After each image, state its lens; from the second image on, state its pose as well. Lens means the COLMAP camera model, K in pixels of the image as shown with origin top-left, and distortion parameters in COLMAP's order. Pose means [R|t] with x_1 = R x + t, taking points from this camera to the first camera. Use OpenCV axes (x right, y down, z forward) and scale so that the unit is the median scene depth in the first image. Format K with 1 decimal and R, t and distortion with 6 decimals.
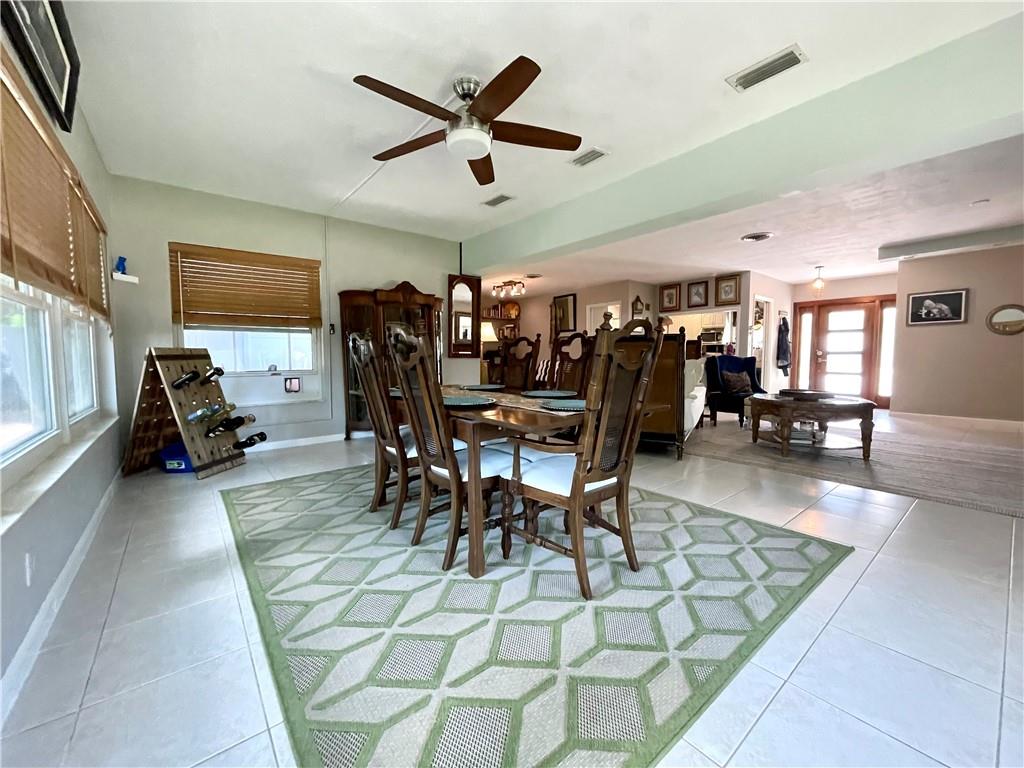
lens RADIAL K [[410.6, 0, 512.0], [0, 410.6, 384.0], [0, 0, 1]] dist [-0.000314, -0.000042]
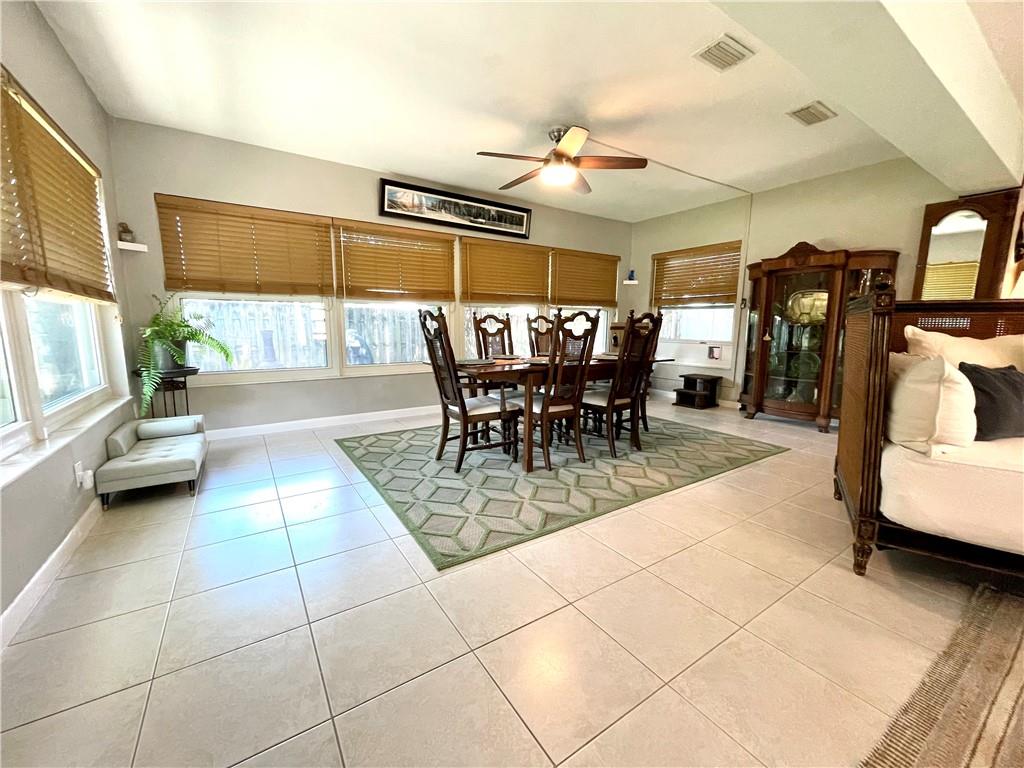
lens RADIAL K [[412.0, 0, 512.8], [0, 412.0, 383.2], [0, 0, 1]] dist [-0.002274, -0.000377]
pose [[-0.093764, 0.146035, -0.984826, 0.877802], [-0.075706, 0.985274, 0.153309, -0.062409], [0.992712, 0.088932, -0.081327, 0.655137]]
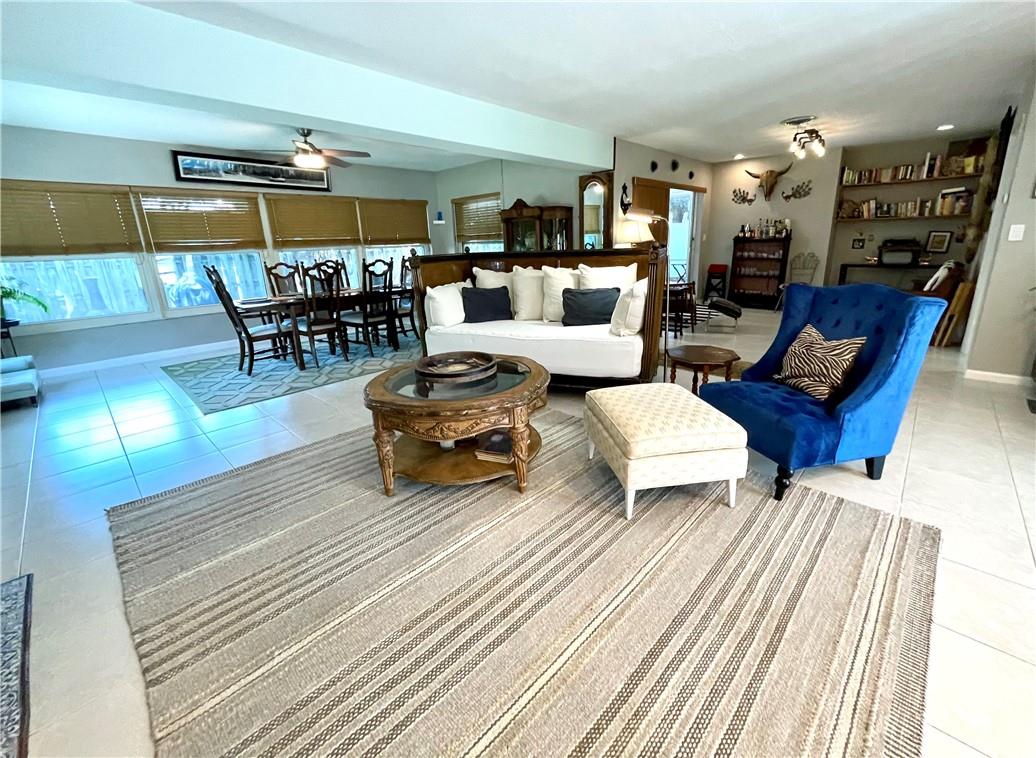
lens RADIAL K [[431.9, 0, 539.1], [0, 431.9, 356.7], [0, 0, 1]] dist [-0.001820, -0.000248]
pose [[0.151731, 0.251766, -0.955820, 1.420640], [-0.036563, 0.967784, 0.249114, -0.153699], [0.987745, -0.002851, 0.156048, 1.118780]]
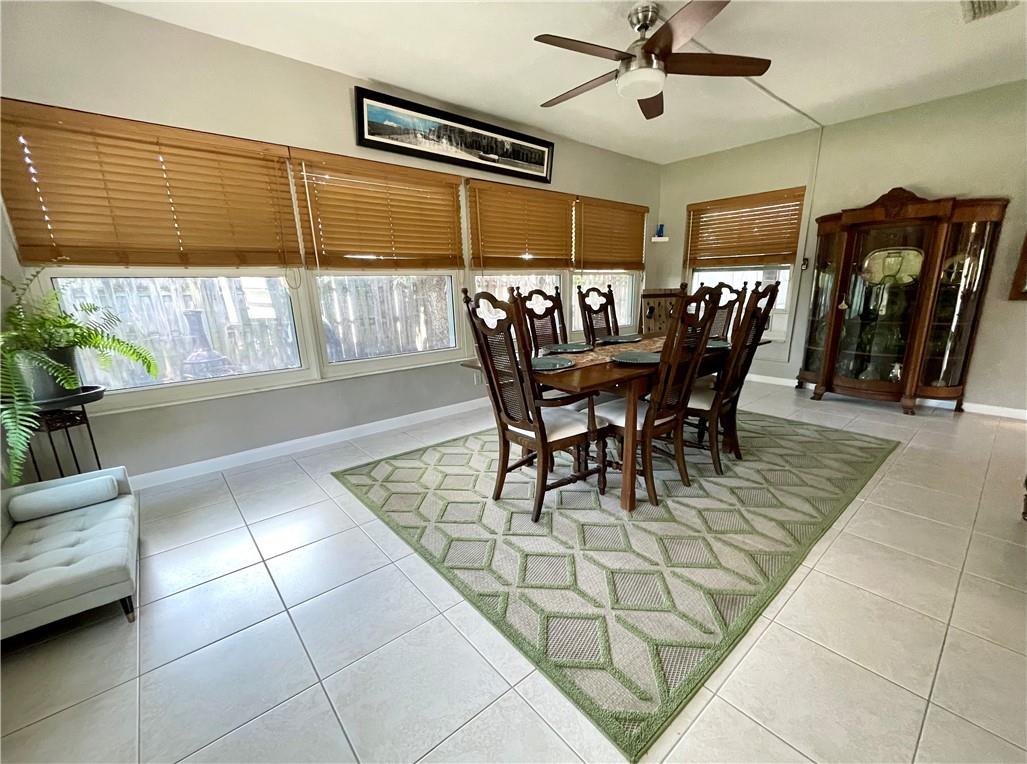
lens RADIAL K [[433.6, 0, 537.3], [0, 433.6, 400.2], [0, 0, 1]] dist [-0.002453, 0.000085]
pose [[0.052195, 0.262041, -0.963644, 0.668370], [-0.051293, 0.964389, 0.259466, -0.078977], [0.997319, 0.035885, 0.063777, 0.462347]]
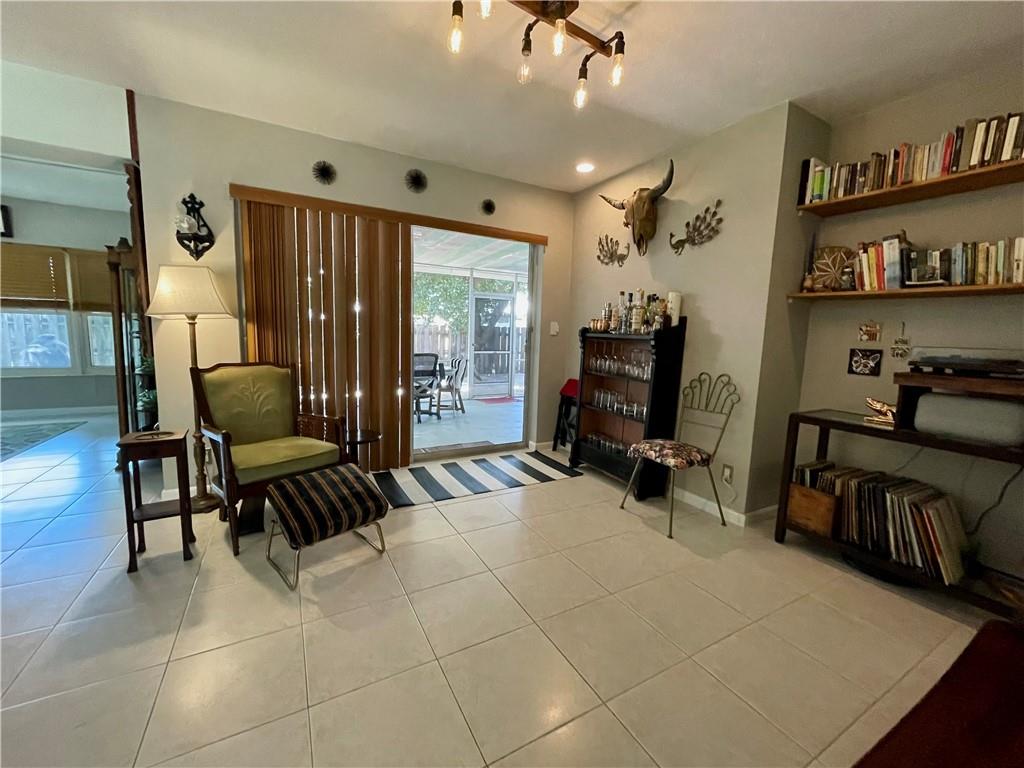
lens RADIAL K [[412.0, 0, 512.8], [0, 412.0, 383.2], [0, 0, 1]] dist [-0.002274, -0.000377]
pose [[-0.167285, 0.114787, -0.979204, 0.460559], [-0.096408, 0.986535, 0.132116, -0.210753], [0.981184, 0.116504, -0.153966, 2.329541]]
